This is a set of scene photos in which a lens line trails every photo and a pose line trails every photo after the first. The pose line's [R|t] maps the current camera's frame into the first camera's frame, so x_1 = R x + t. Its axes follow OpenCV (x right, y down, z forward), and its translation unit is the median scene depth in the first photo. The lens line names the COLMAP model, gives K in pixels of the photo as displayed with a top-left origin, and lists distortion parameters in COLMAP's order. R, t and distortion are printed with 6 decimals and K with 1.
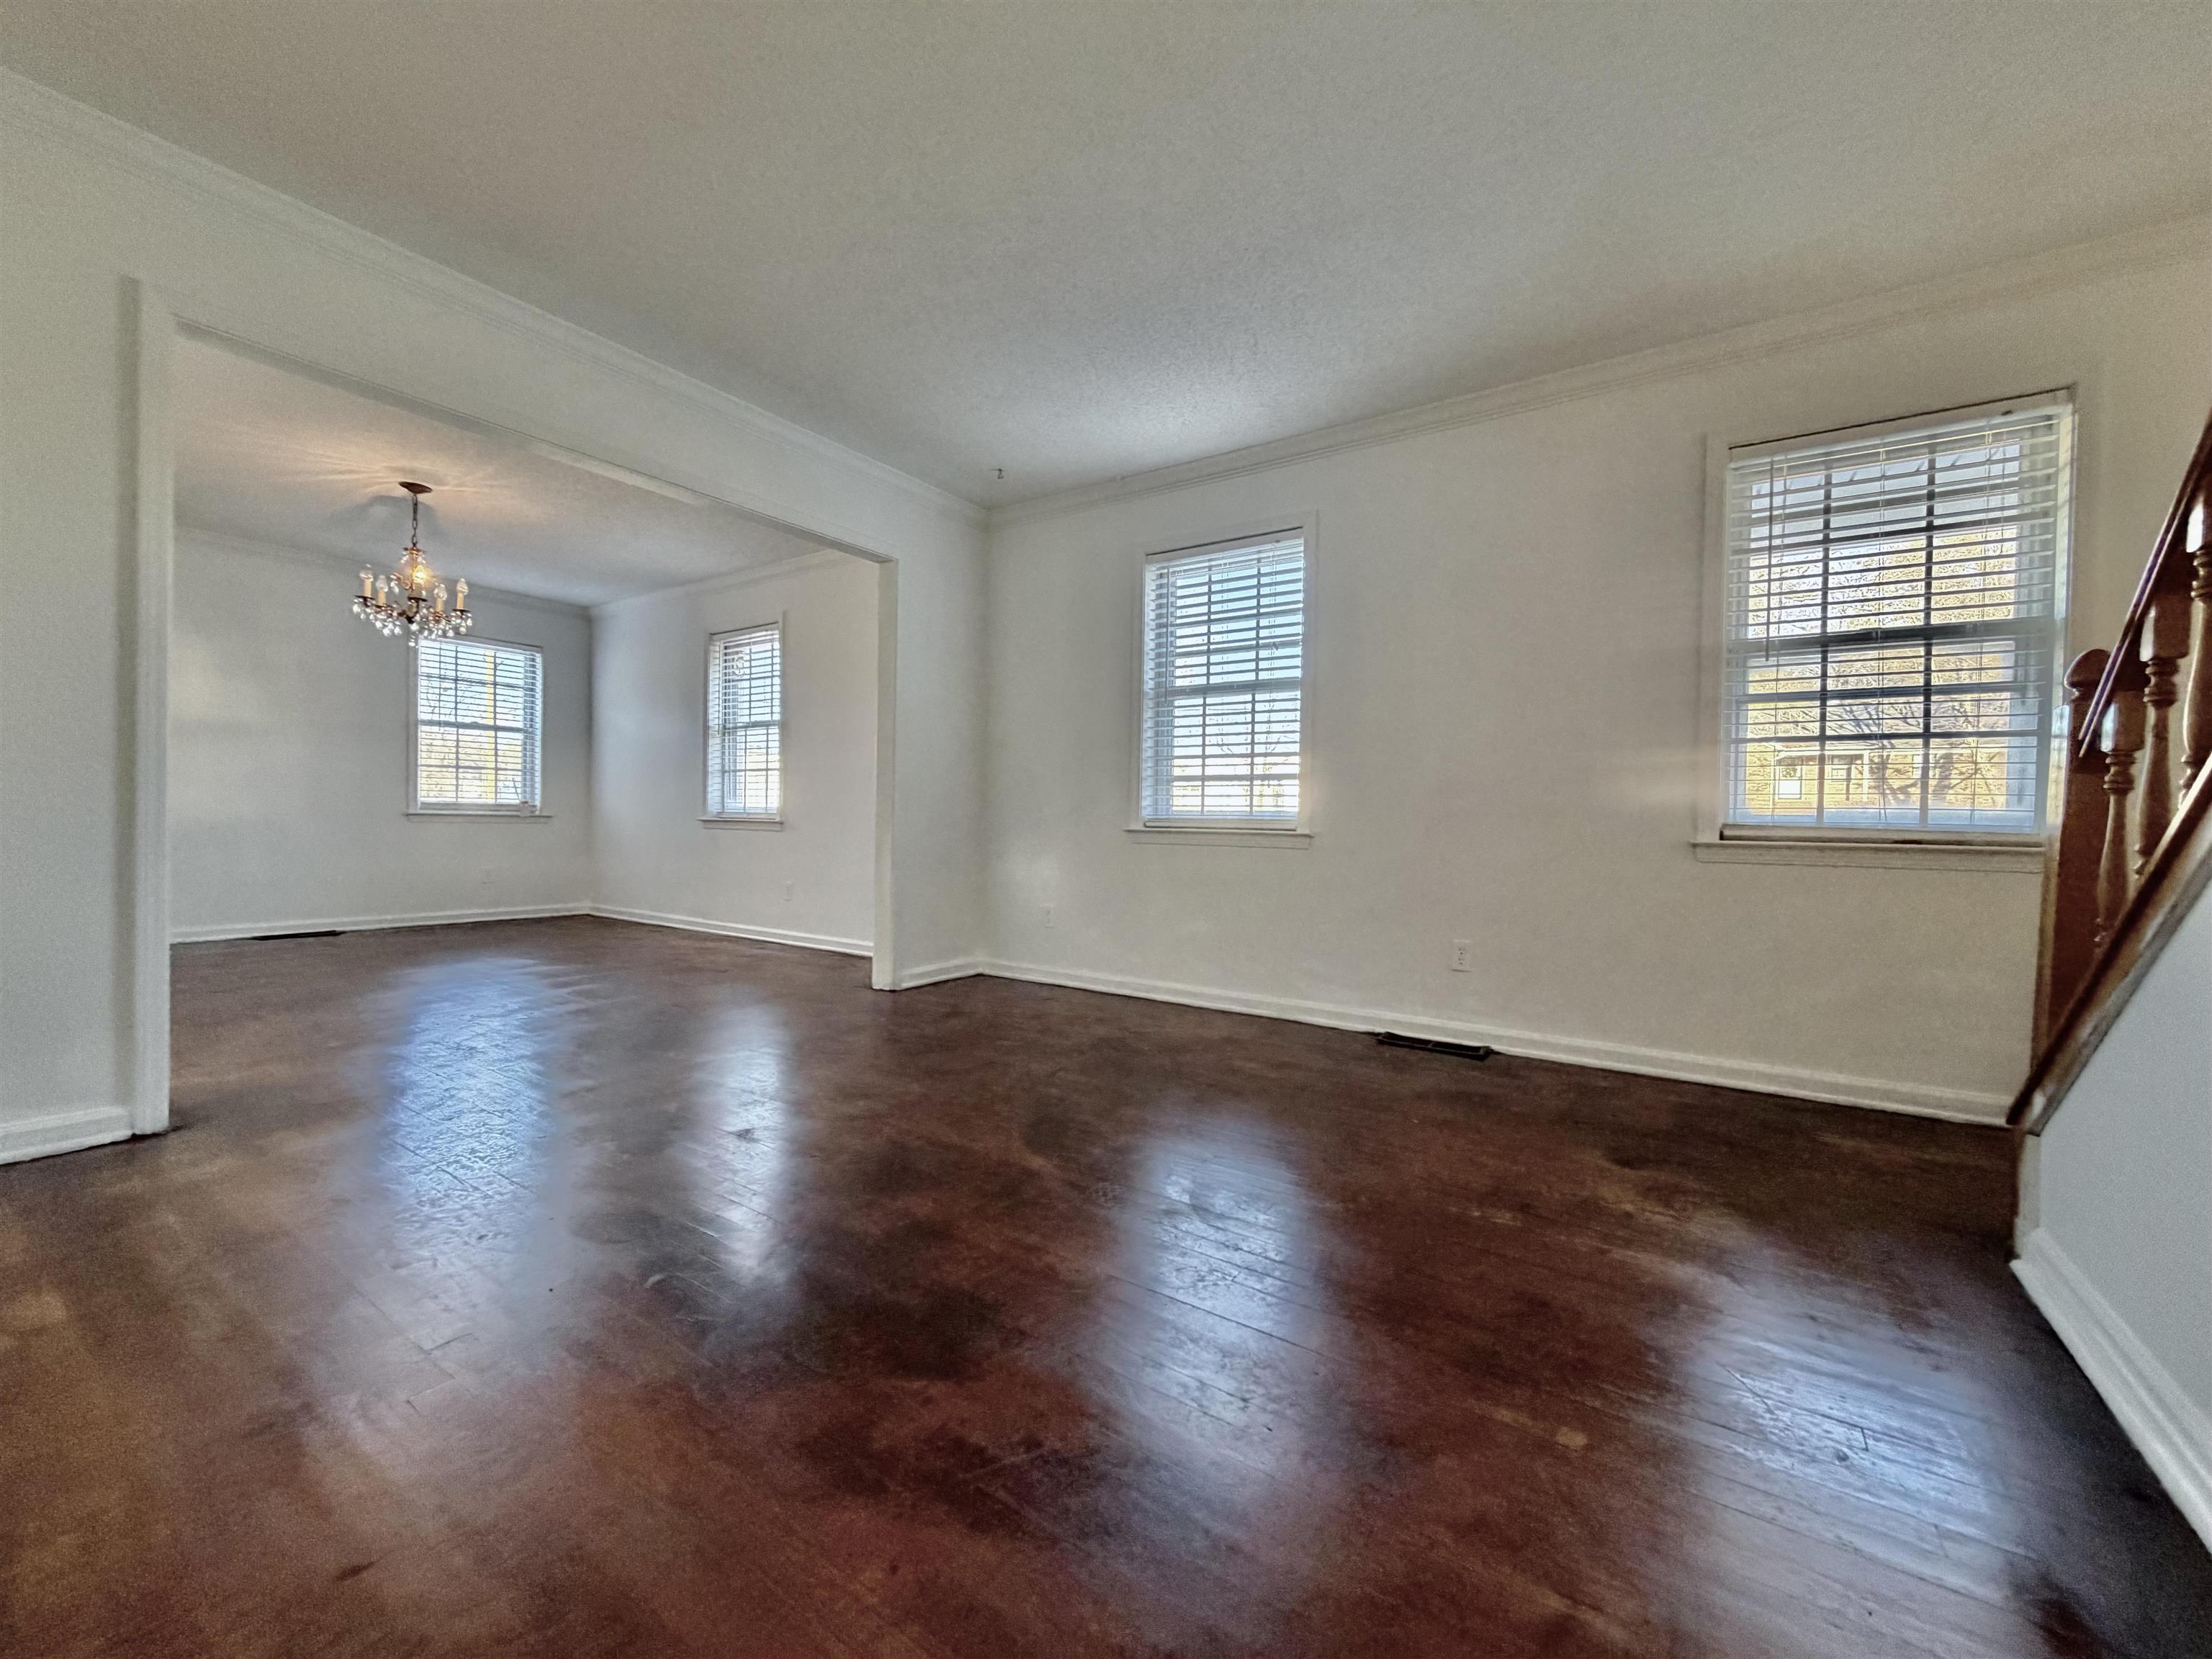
lens RADIAL K [[881.8, 0, 1111.5], [0, 881.8, 828.6], [0, 0, 1]] dist [0.002180, -0.000014]
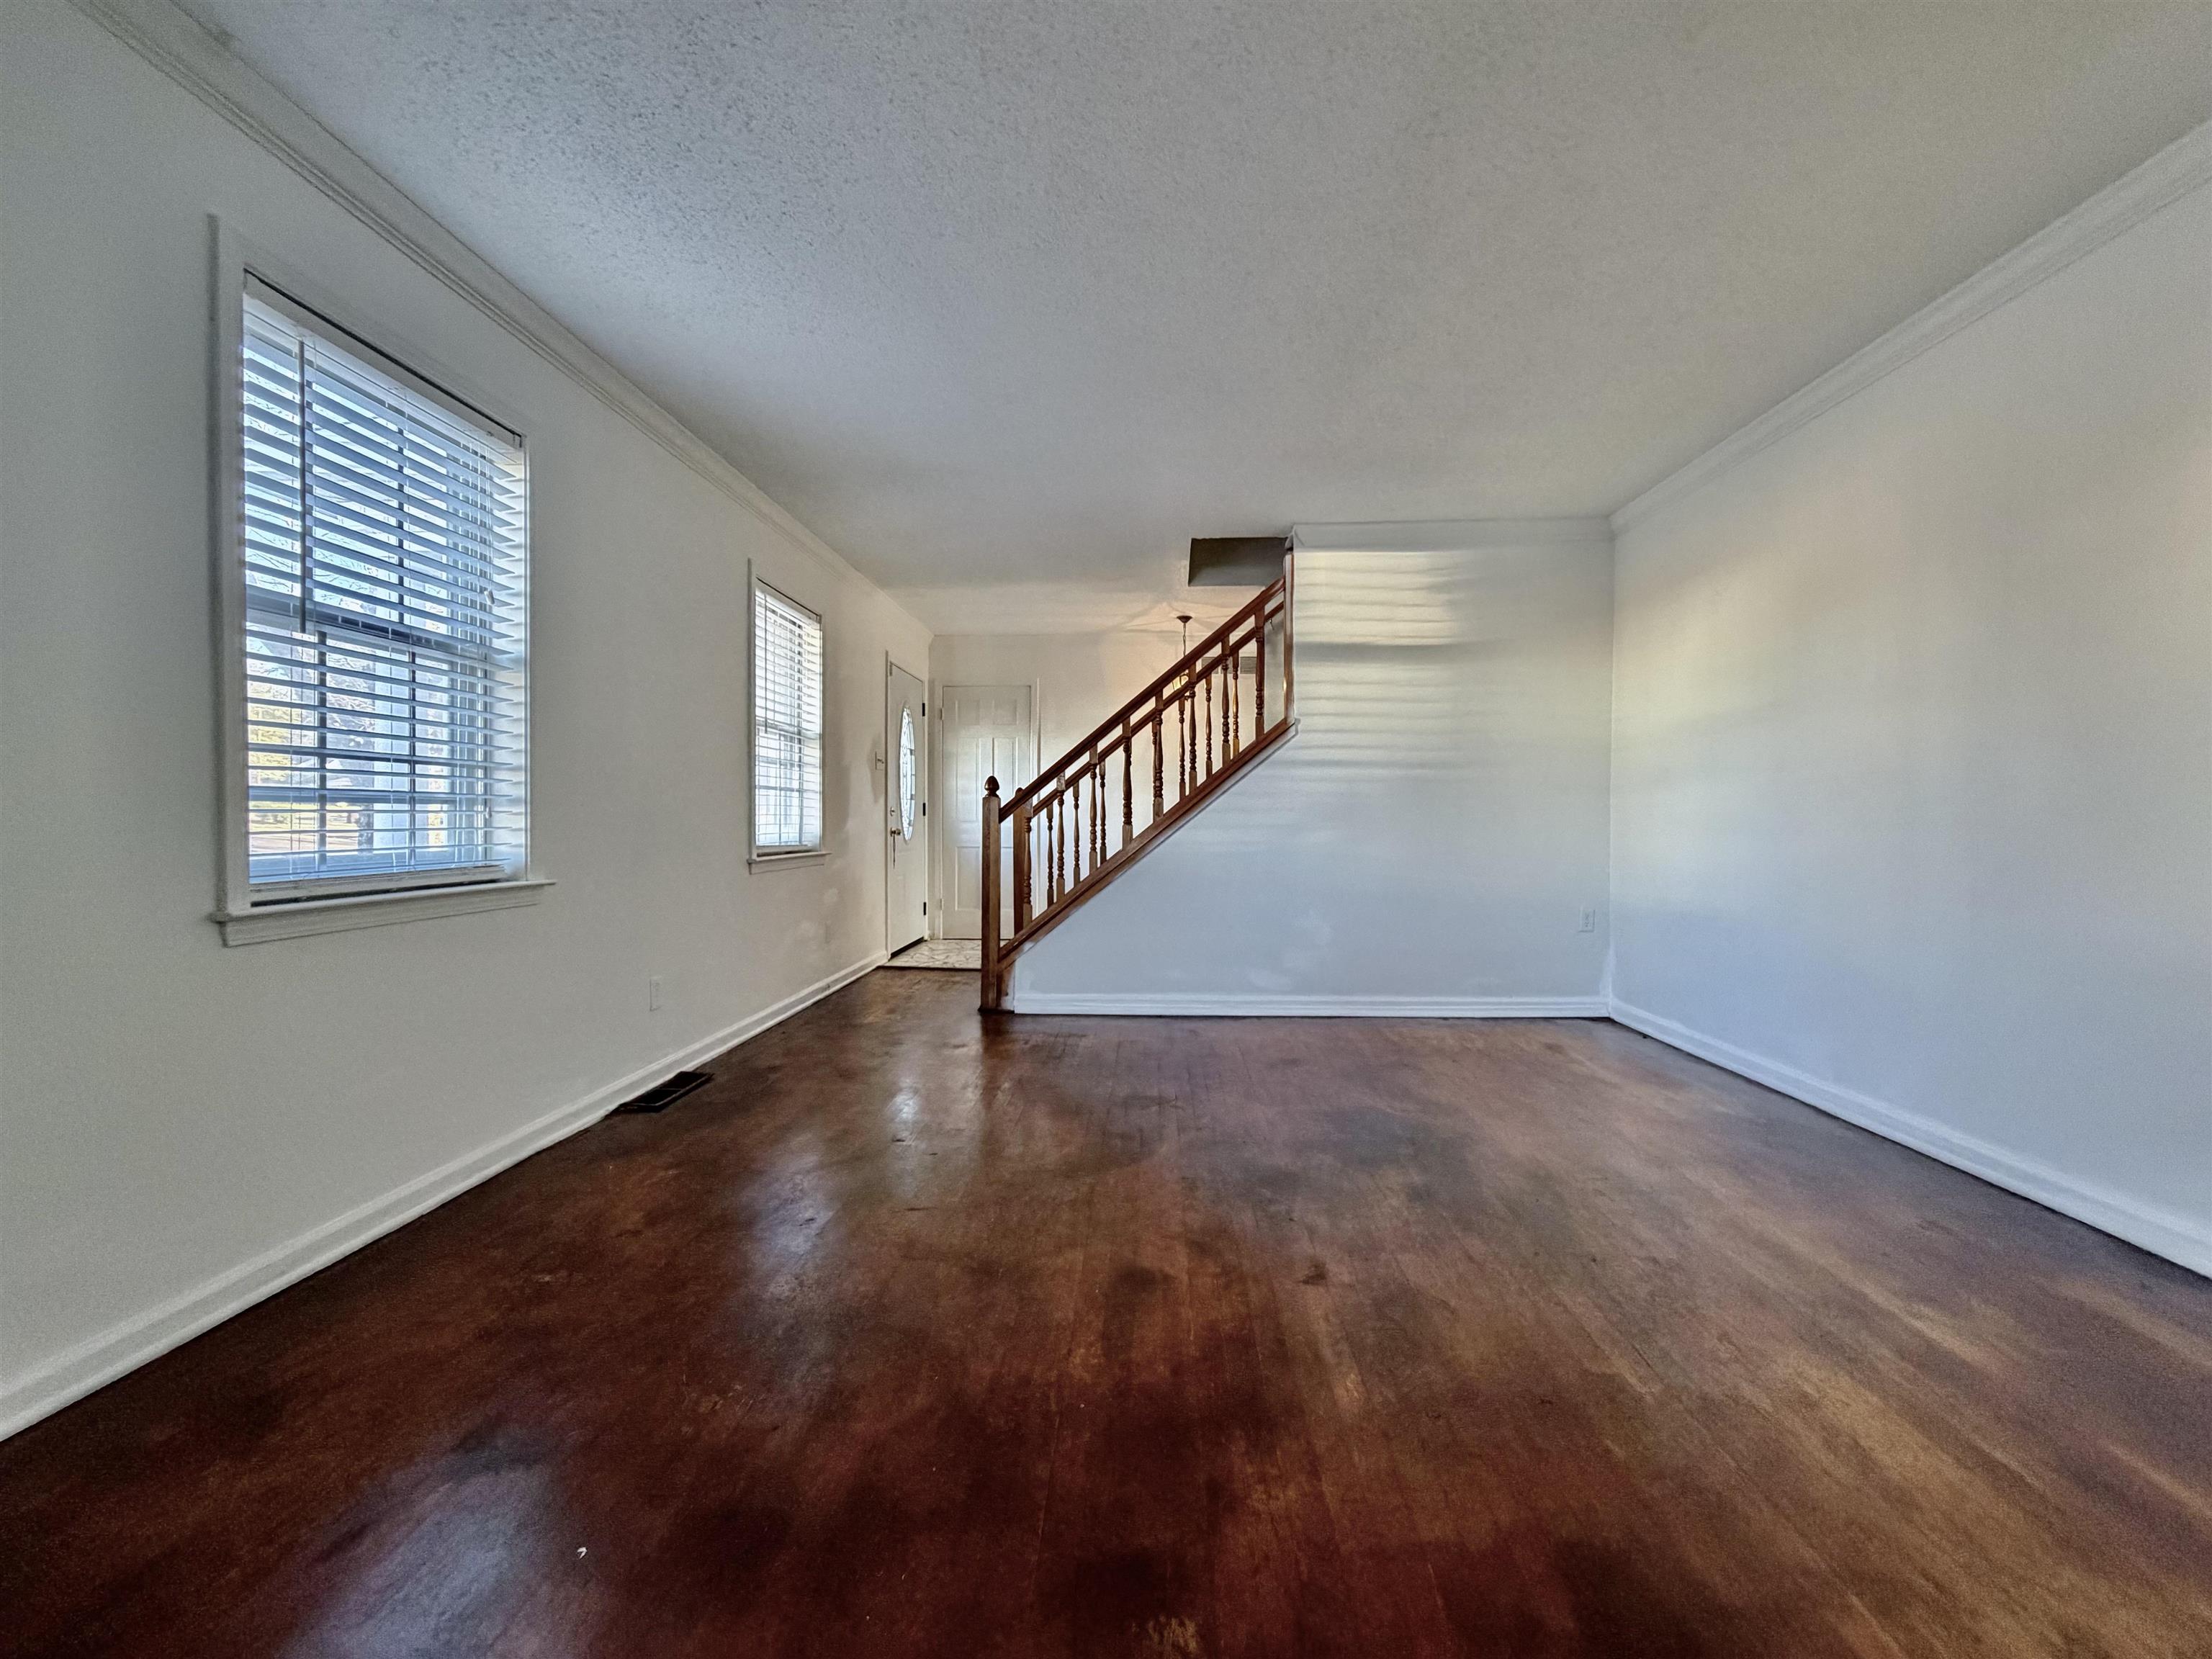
lens RADIAL K [[881.8, 0, 1111.5], [0, 881.8, 828.6], [0, 0, 1]] dist [0.002180, -0.000014]
pose [[-0.511526, -0.025718, 0.858883, -0.566550], [-0.000048, 0.999553, 0.029901, -0.053603], [-0.859268, 0.015254, -0.511298, 0.872640]]
